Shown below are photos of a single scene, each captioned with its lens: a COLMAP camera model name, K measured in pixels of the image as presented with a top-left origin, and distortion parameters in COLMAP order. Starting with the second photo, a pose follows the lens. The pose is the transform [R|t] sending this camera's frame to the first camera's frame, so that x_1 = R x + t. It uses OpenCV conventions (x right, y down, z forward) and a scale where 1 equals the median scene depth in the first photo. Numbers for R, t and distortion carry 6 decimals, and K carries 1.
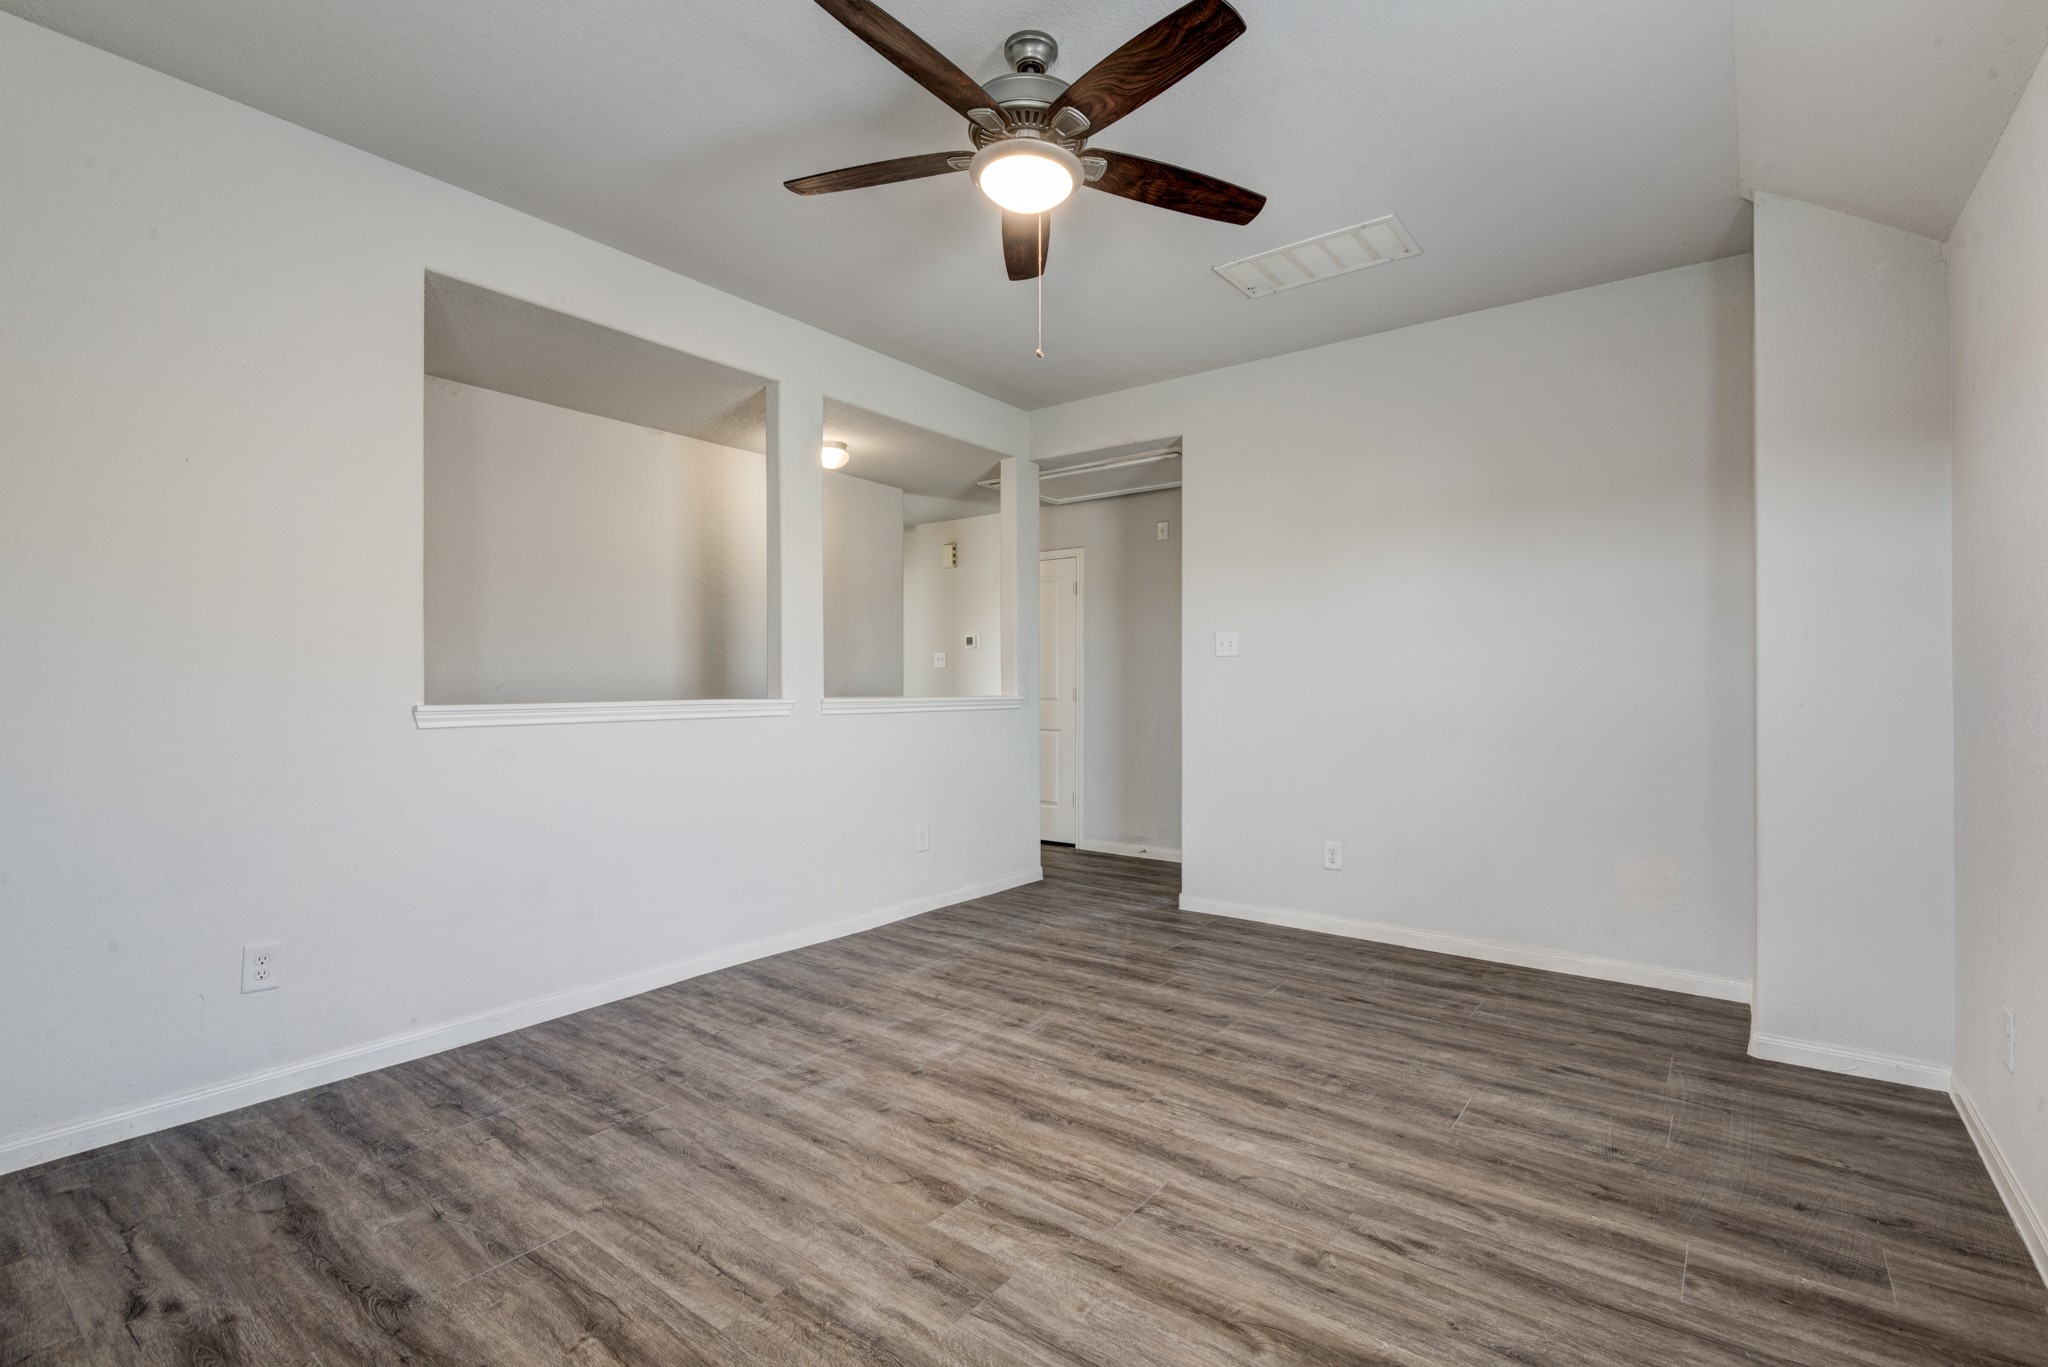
lens RADIAL K [[924.0, 0, 1035.1], [0, 924.0, 689.0], [0, 0, 1]] dist [0.051748, -0.038140]
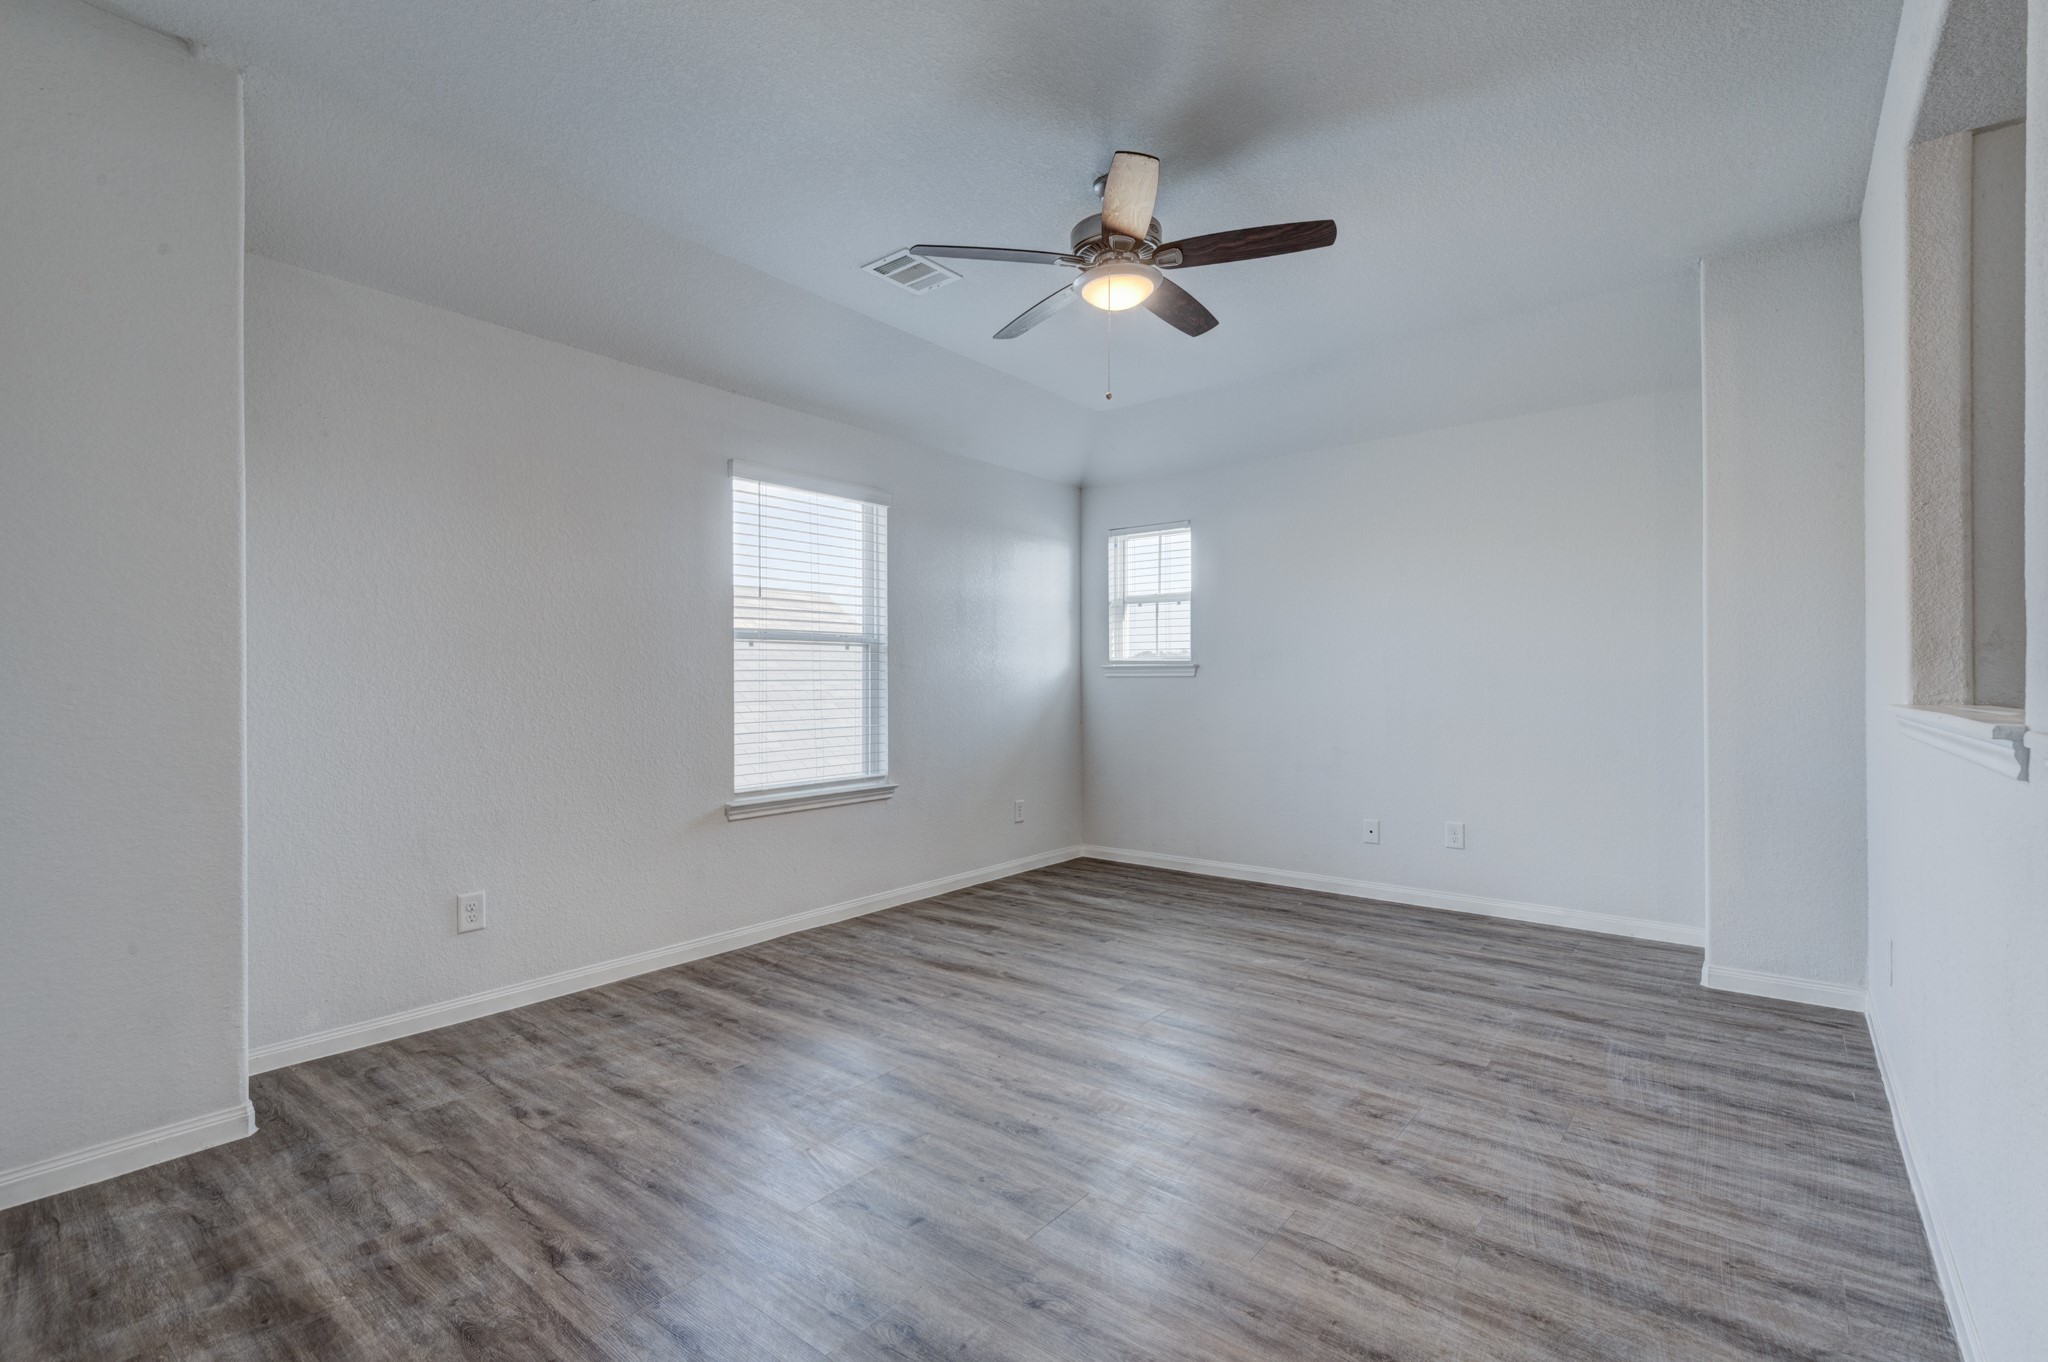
lens RADIAL K [[924.0, 0, 1035.1], [0, 924.0, 686.5], [0, 0, 1]] dist [0.051748, -0.038140]
pose [[-0.999698, 0.002104, 0.024470, 0.067469], [0.002376, 0.999936, 0.011087, -0.009084], [-0.024445, 0.011142, -0.999639, 2.074842]]
